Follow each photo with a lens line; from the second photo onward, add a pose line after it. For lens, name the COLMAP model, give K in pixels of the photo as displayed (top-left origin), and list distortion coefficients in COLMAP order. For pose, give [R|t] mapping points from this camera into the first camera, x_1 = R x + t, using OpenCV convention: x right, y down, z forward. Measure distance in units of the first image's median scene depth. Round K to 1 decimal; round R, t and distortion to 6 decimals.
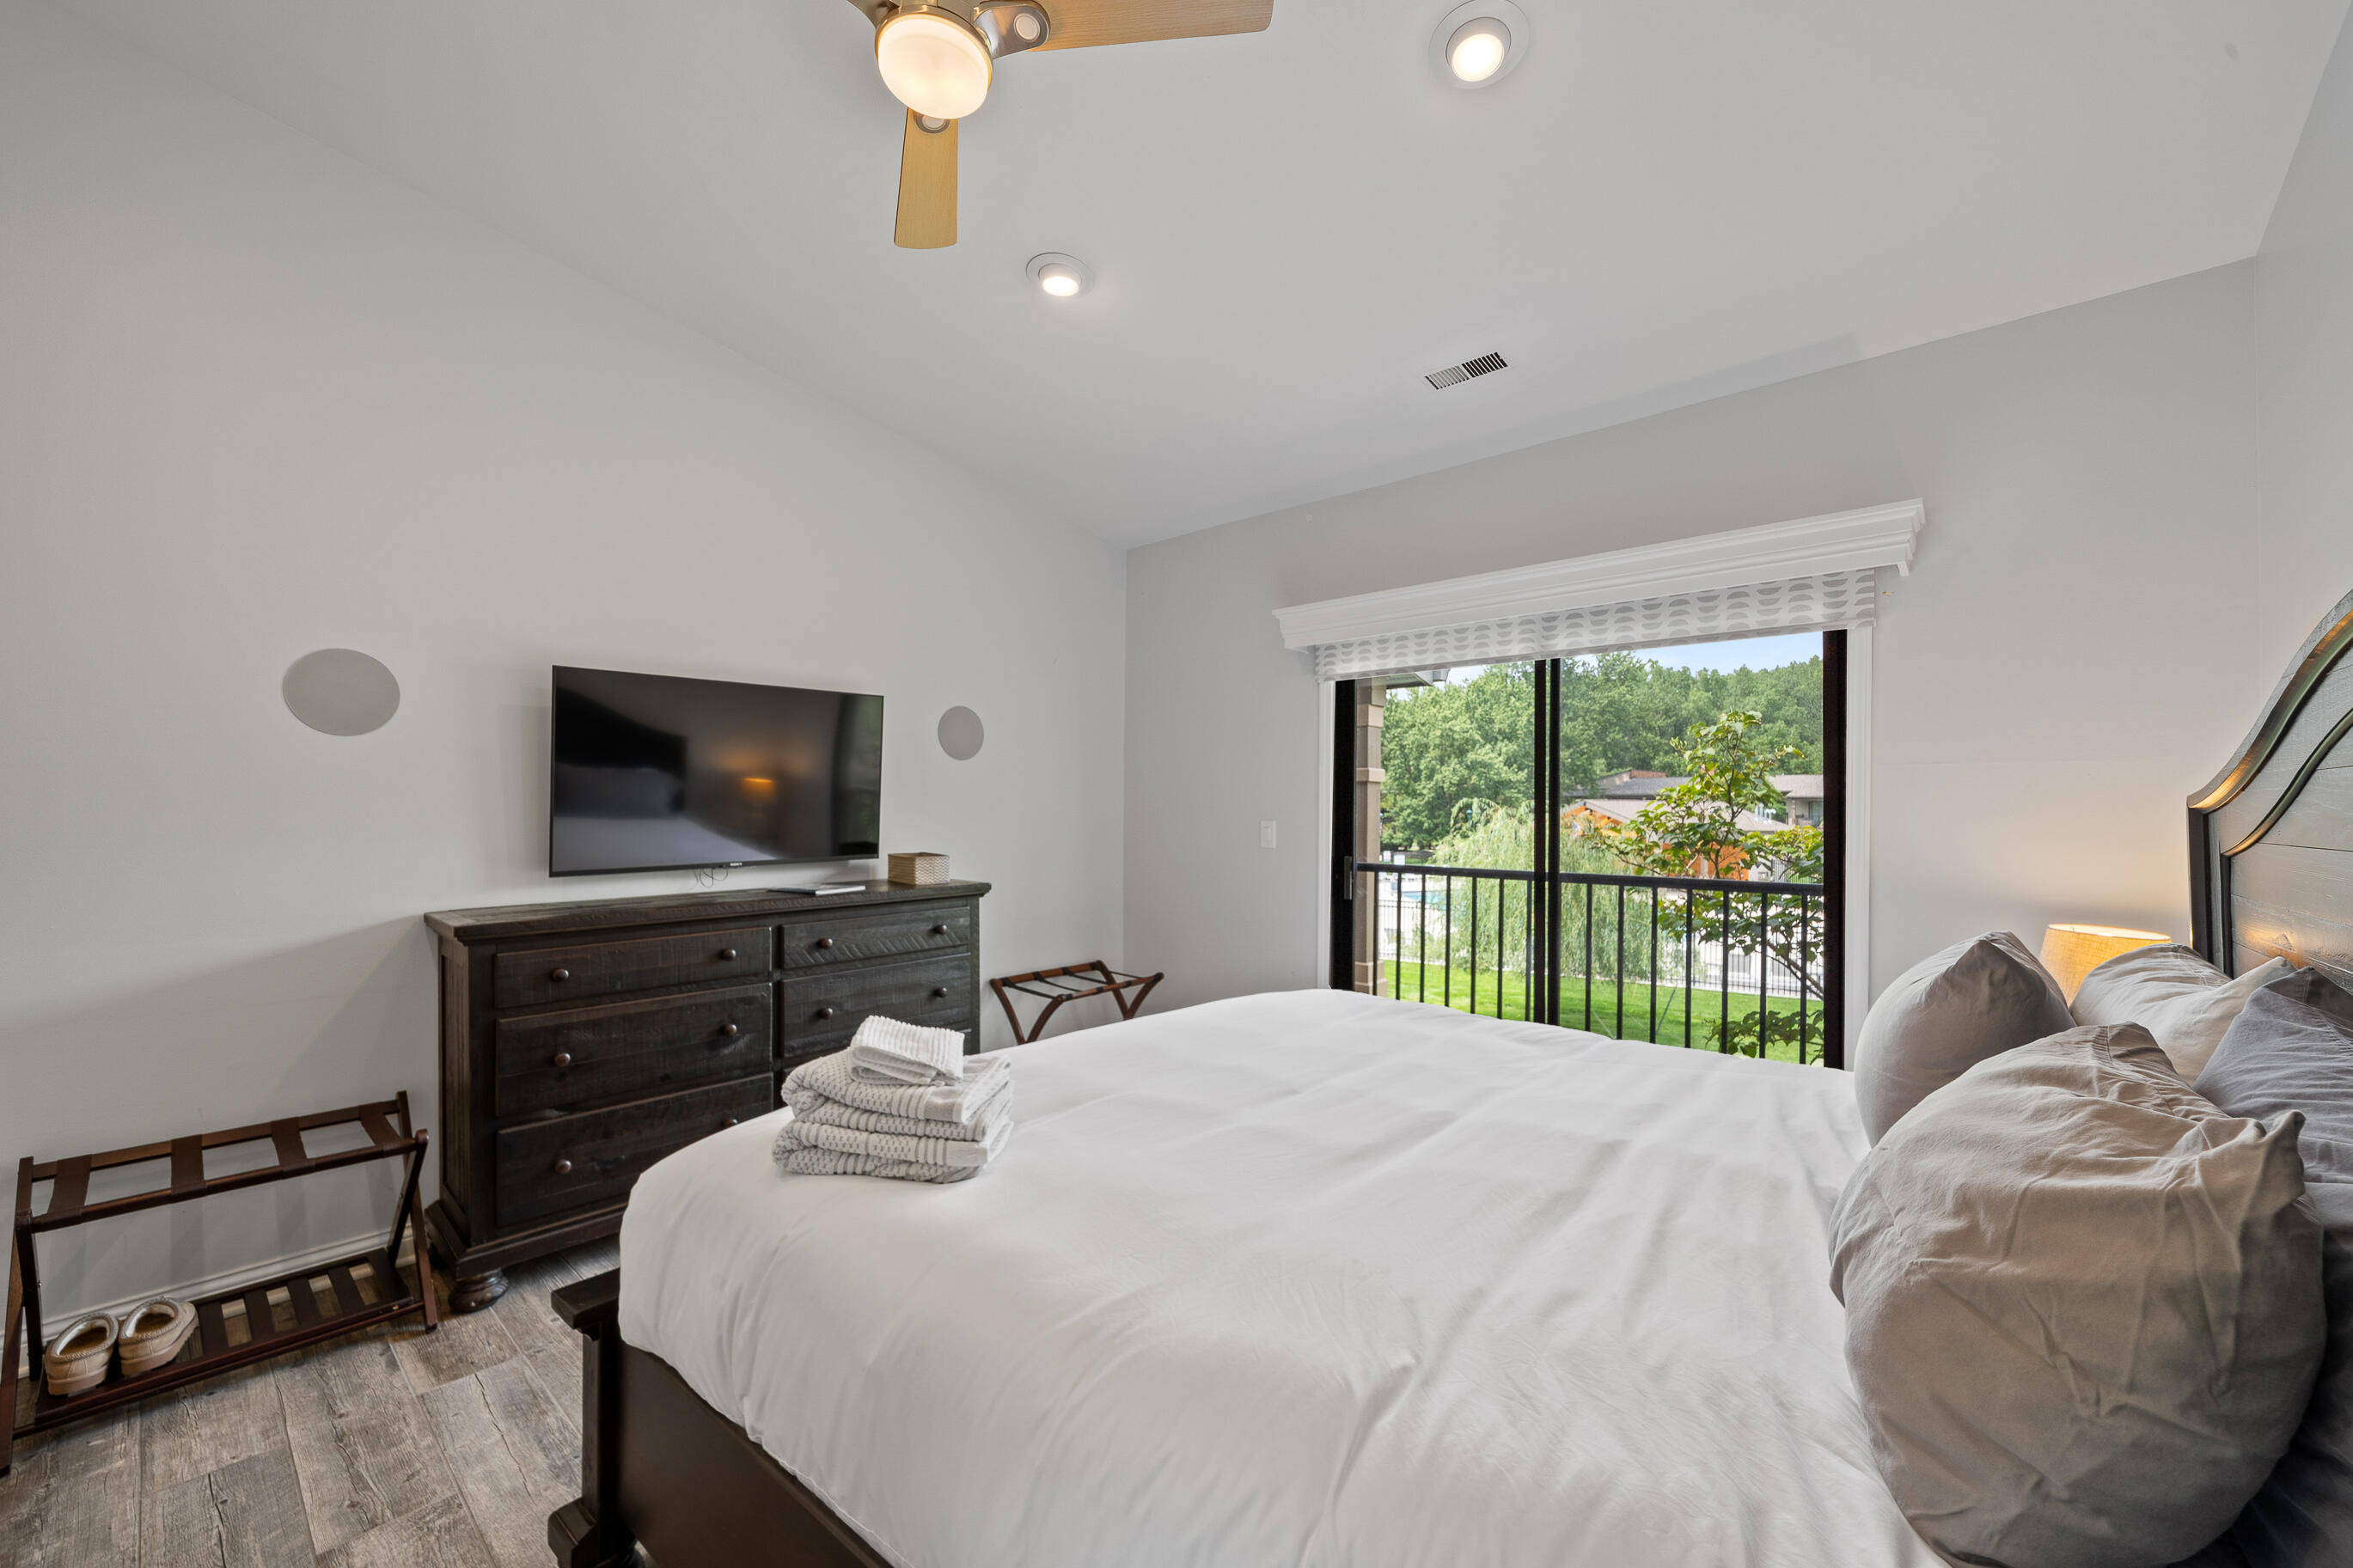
lens RADIAL K [[909.5, 0, 1172.4], [0, 909.5, 801.4], [0, 0, 1]] dist [0.001300, -0.000170]
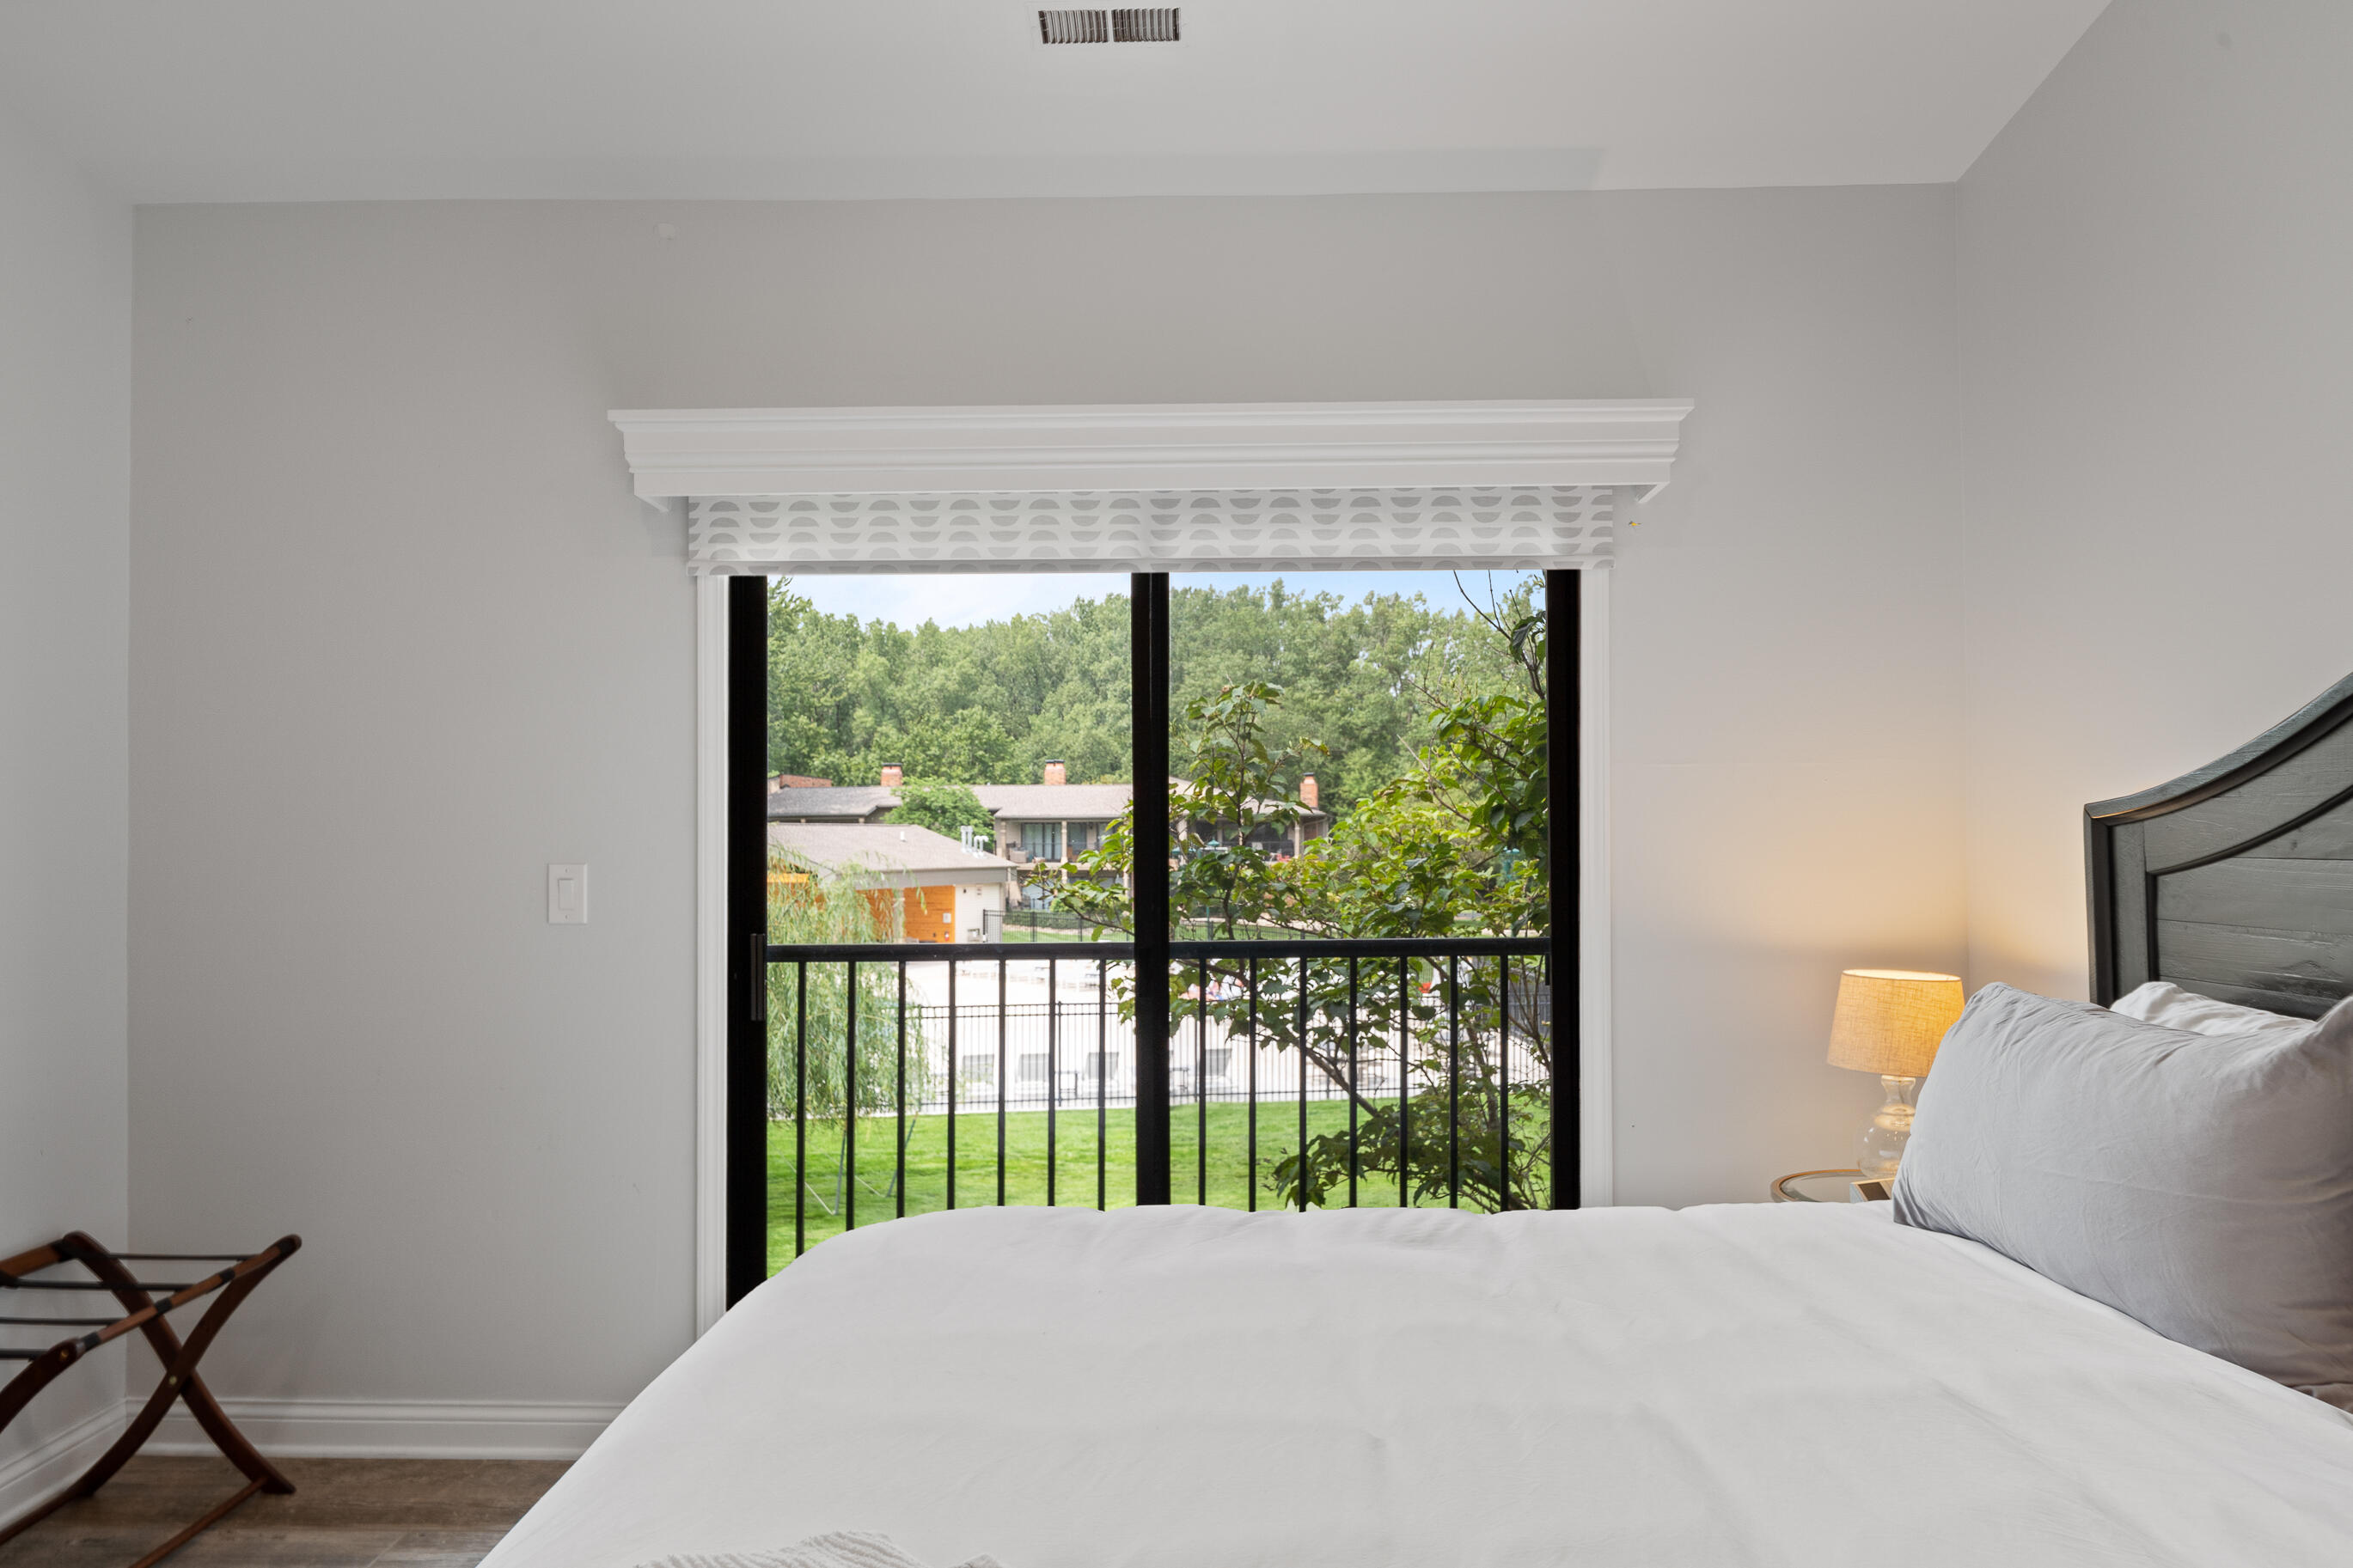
lens RADIAL K [[1596.7, 0, 1178.9], [0, 1596.7, 822.4], [0, 0, 1]] dist [-0.000719, -0.001640]
pose [[0.752887, -0.005398, 0.658128, -0.203219], [0.007270, 0.999974, -0.000116, 0.001674], [-0.658110, 0.004872, 0.752906, 0.194836]]
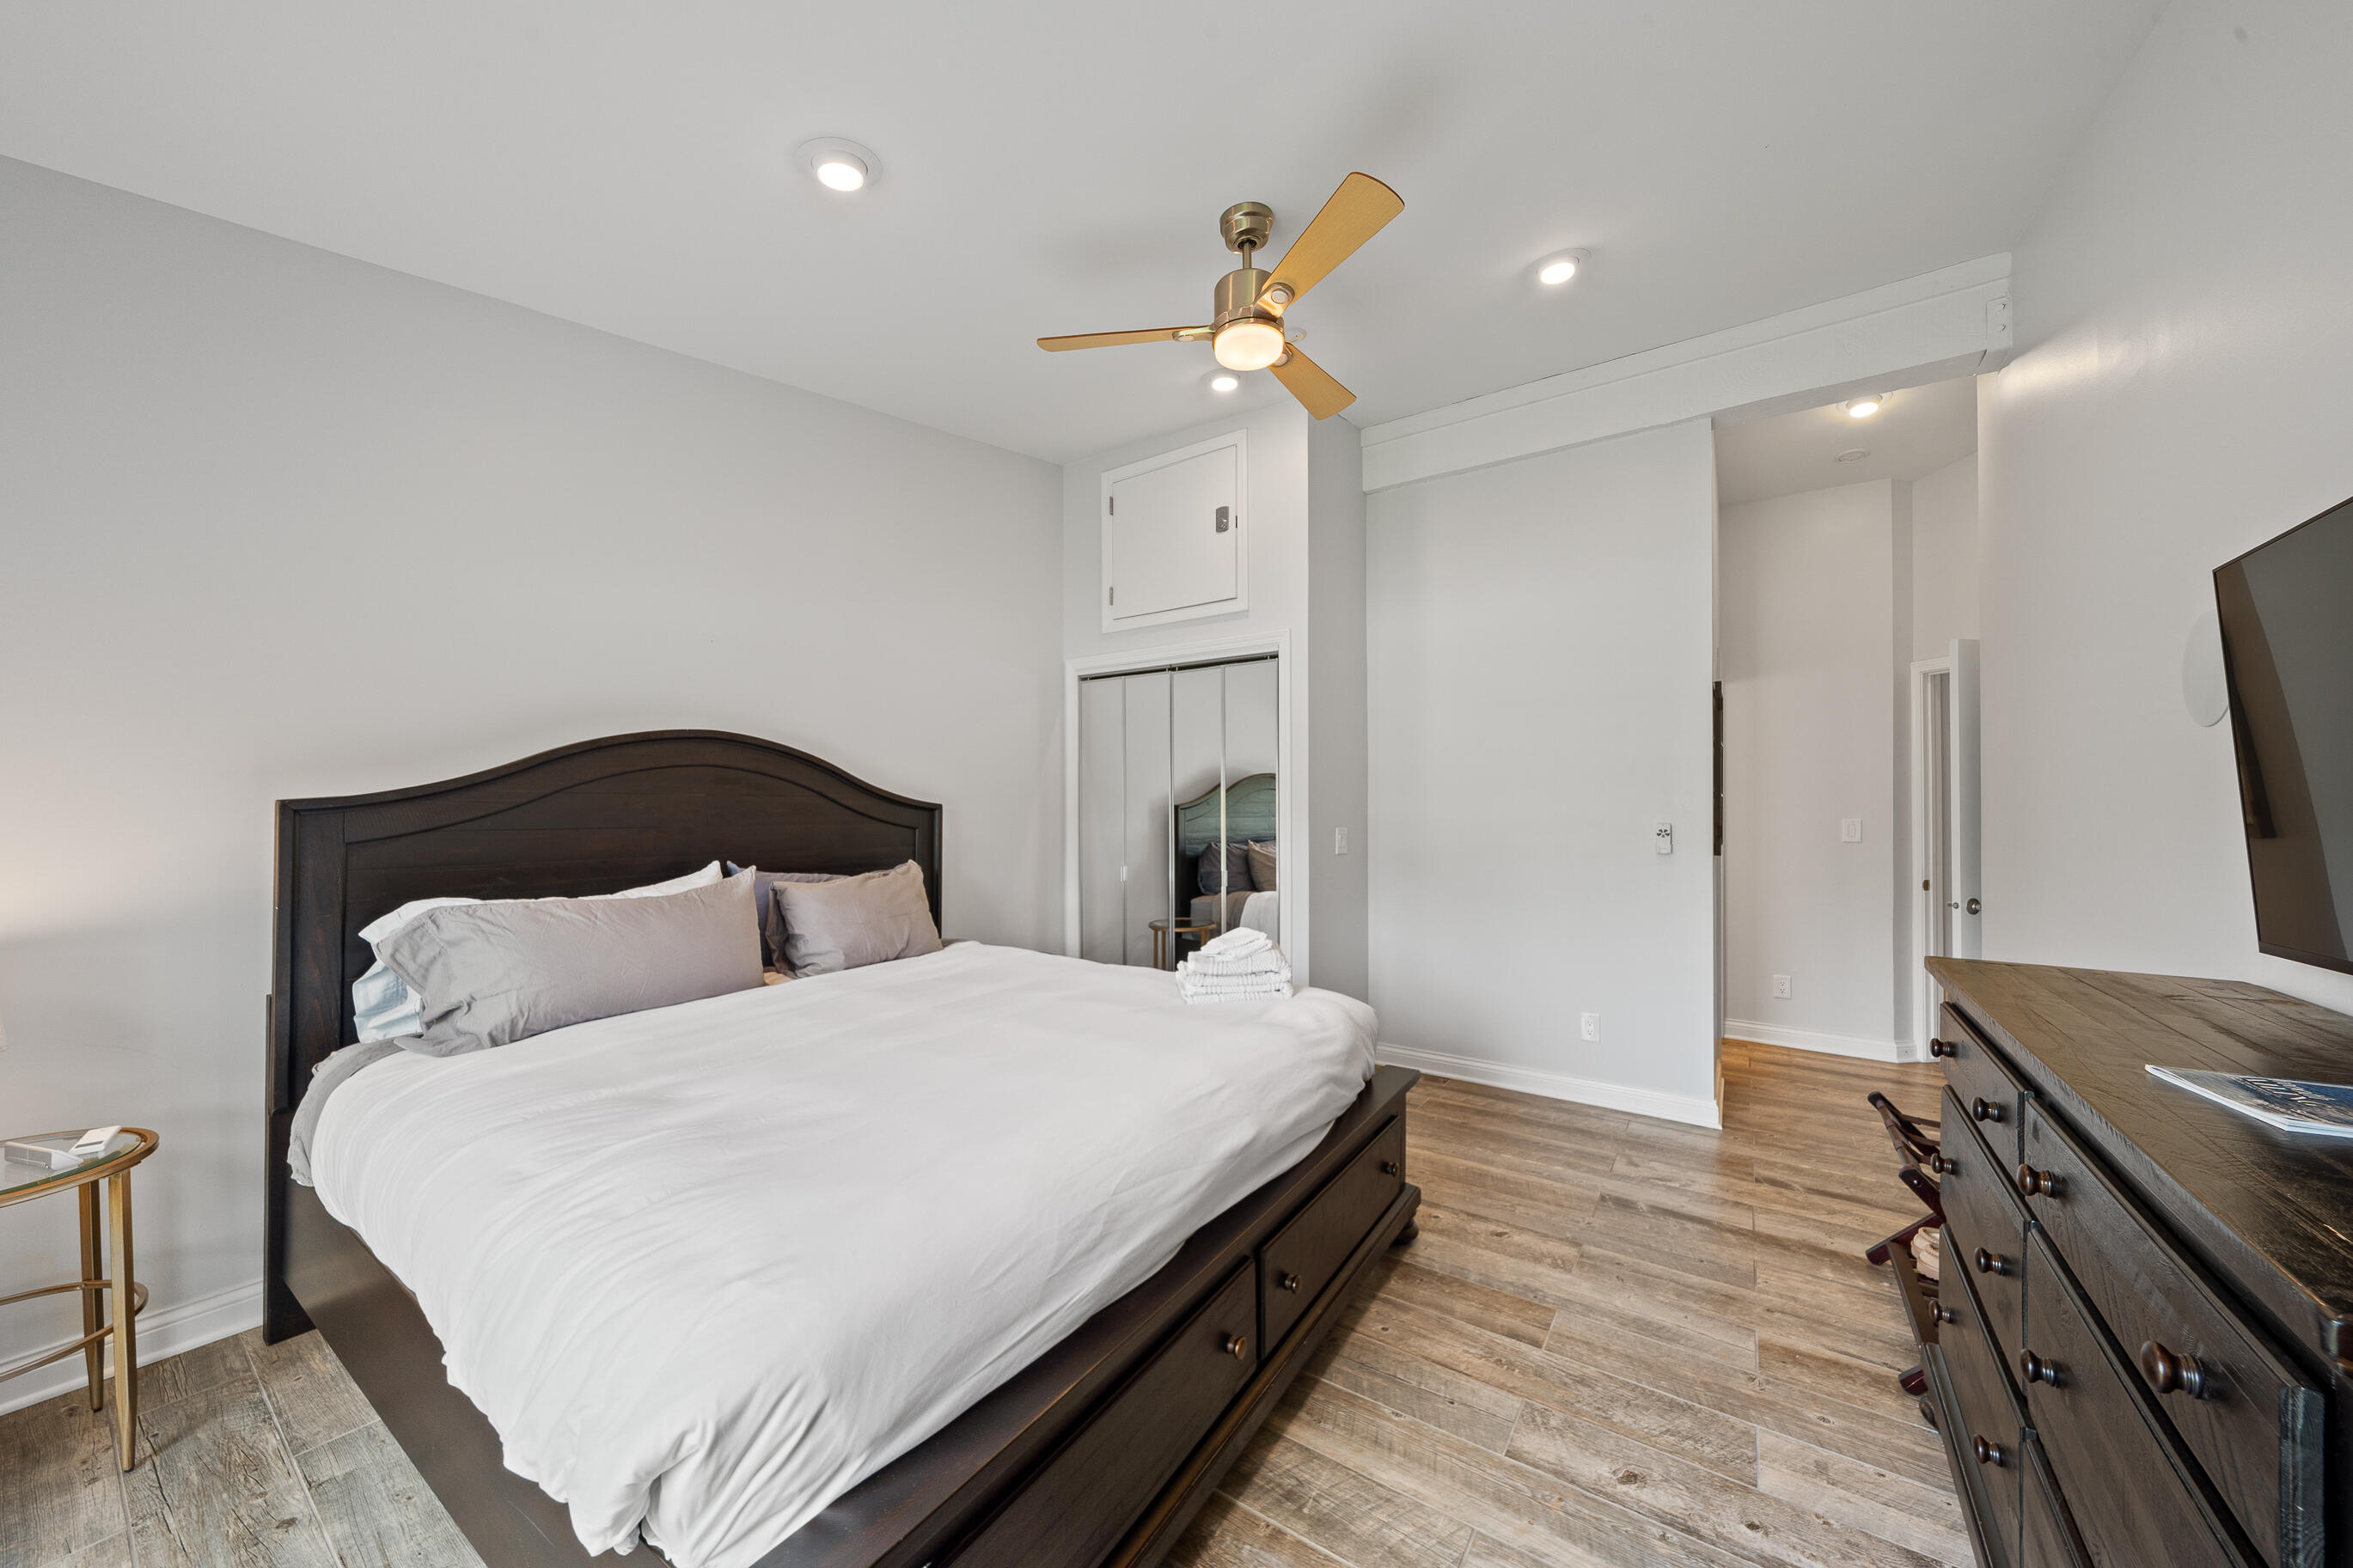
lens RADIAL K [[814.7, 0, 1175.9], [0, 814.7, 806.6], [0, 0, 1]] dist [-0.005766, 0.000012]
pose [[-0.993659, -0.008310, -0.112130, 0.008951], [-0.006938, 0.999896, -0.012619, 0.004258], [0.112223, -0.011761, -0.993613, 0.980752]]
